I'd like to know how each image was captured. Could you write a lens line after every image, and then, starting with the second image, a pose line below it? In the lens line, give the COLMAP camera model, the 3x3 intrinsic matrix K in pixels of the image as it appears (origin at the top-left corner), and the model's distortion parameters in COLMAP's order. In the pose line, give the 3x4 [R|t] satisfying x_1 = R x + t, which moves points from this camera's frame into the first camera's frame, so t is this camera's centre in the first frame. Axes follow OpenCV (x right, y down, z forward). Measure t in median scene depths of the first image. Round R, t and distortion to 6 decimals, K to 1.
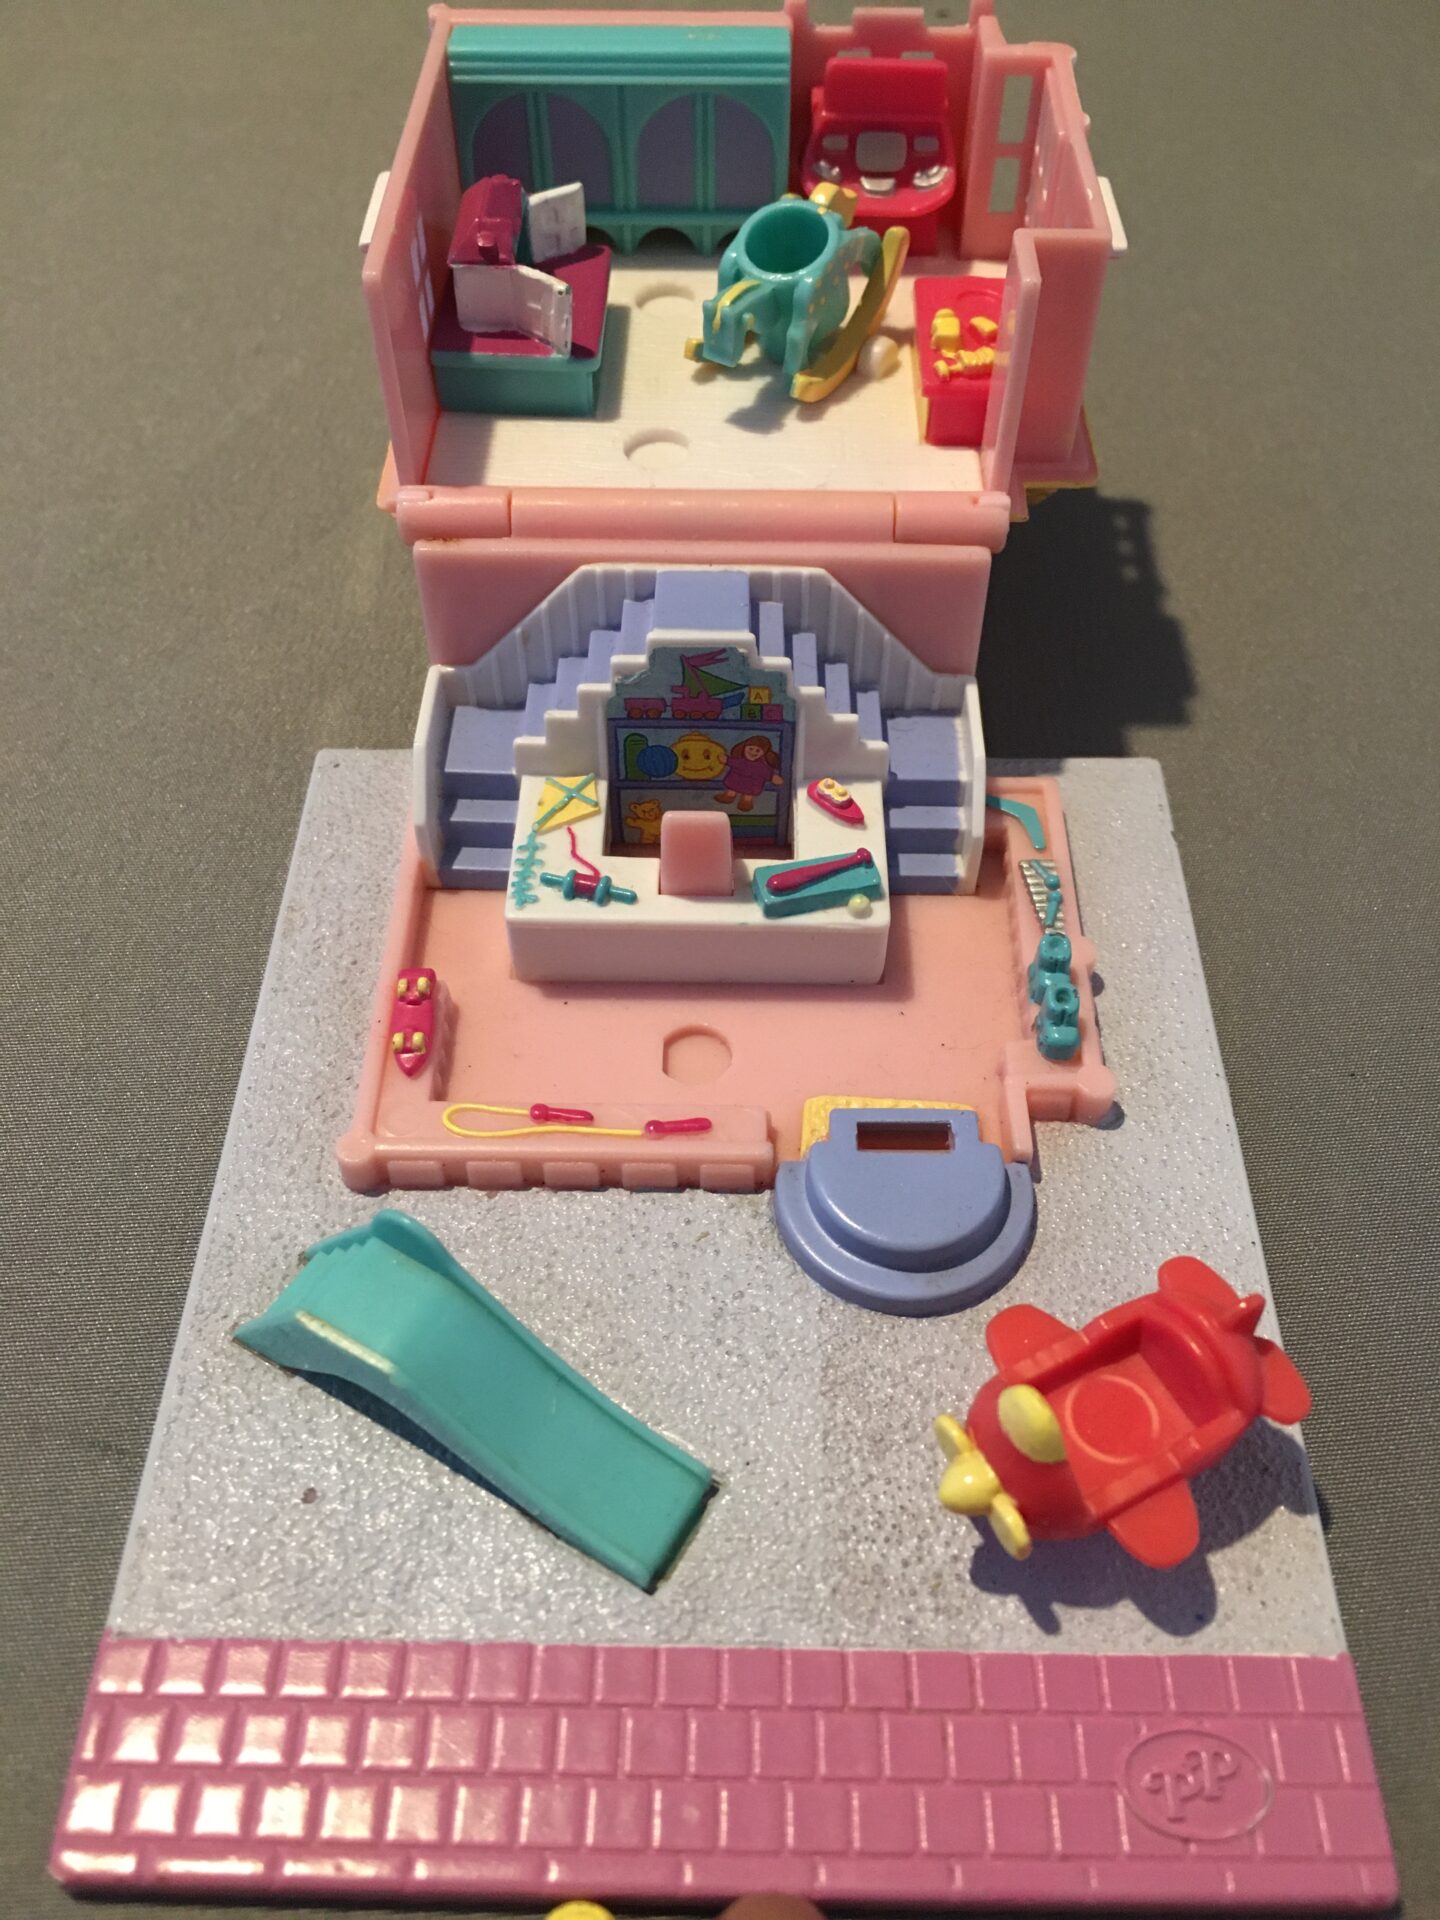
lens RADIAL K [[1760.3, 0, 732.1], [0, 1760.3, 929.0], [0, 0, 1]] dist [0.074001, -0.148696]
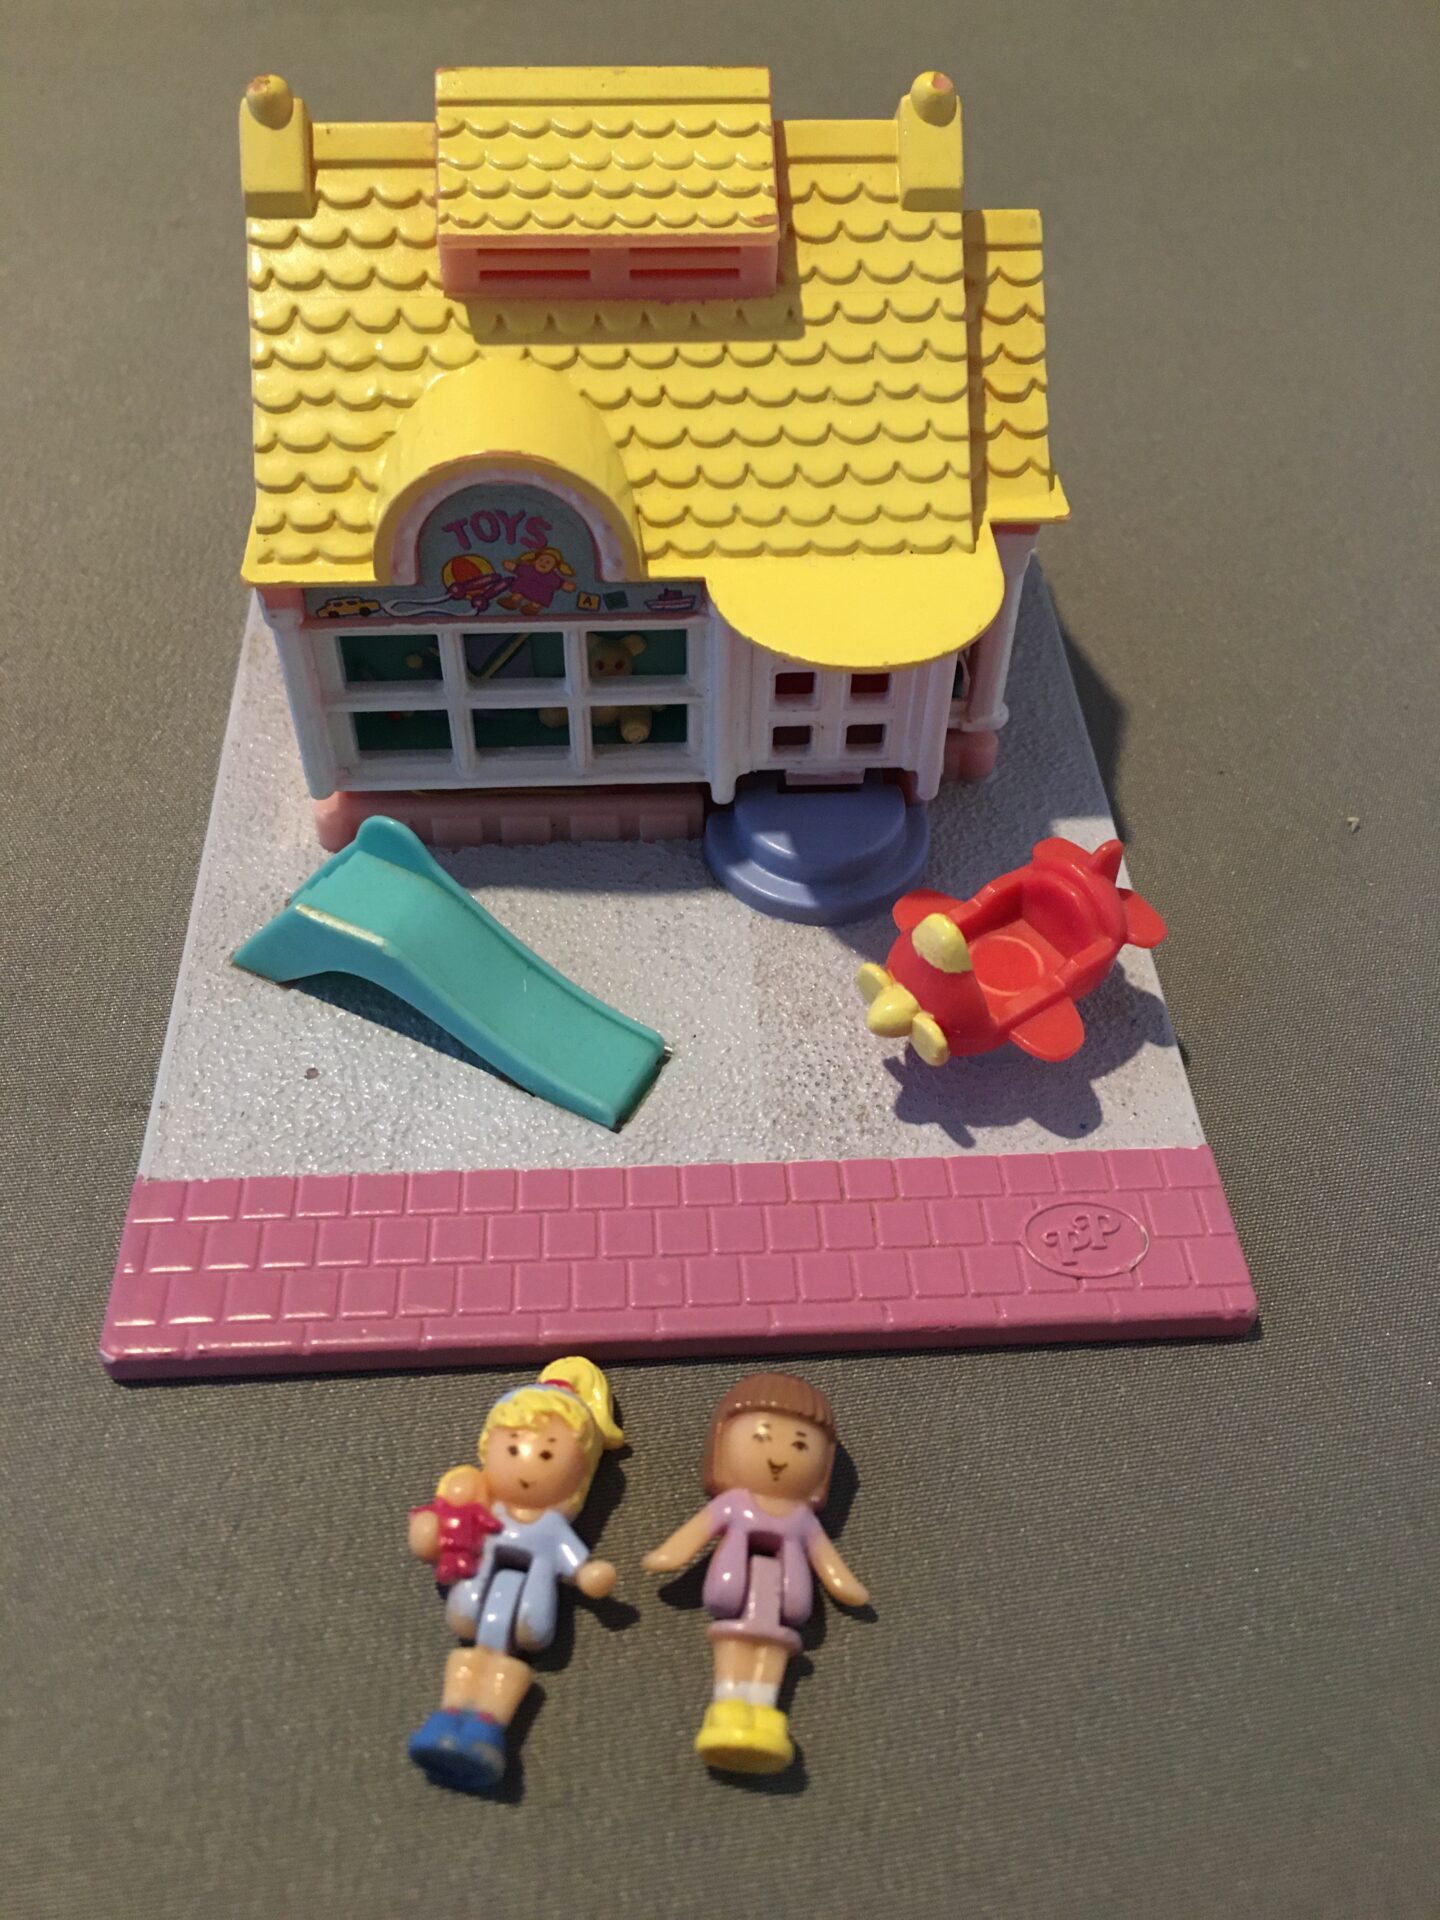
lens RADIAL K [[1760.3, 0, 732.1], [0, 1760.3, 929.0], [0, 0, 1]] dist [0.074001, -0.148696]
pose [[0.996994, -0.032478, 0.070347, -0.047211], [0.033893, 0.999245, -0.019004, 0.264237], [-0.069677, 0.021331, 0.997342, -0.156539]]
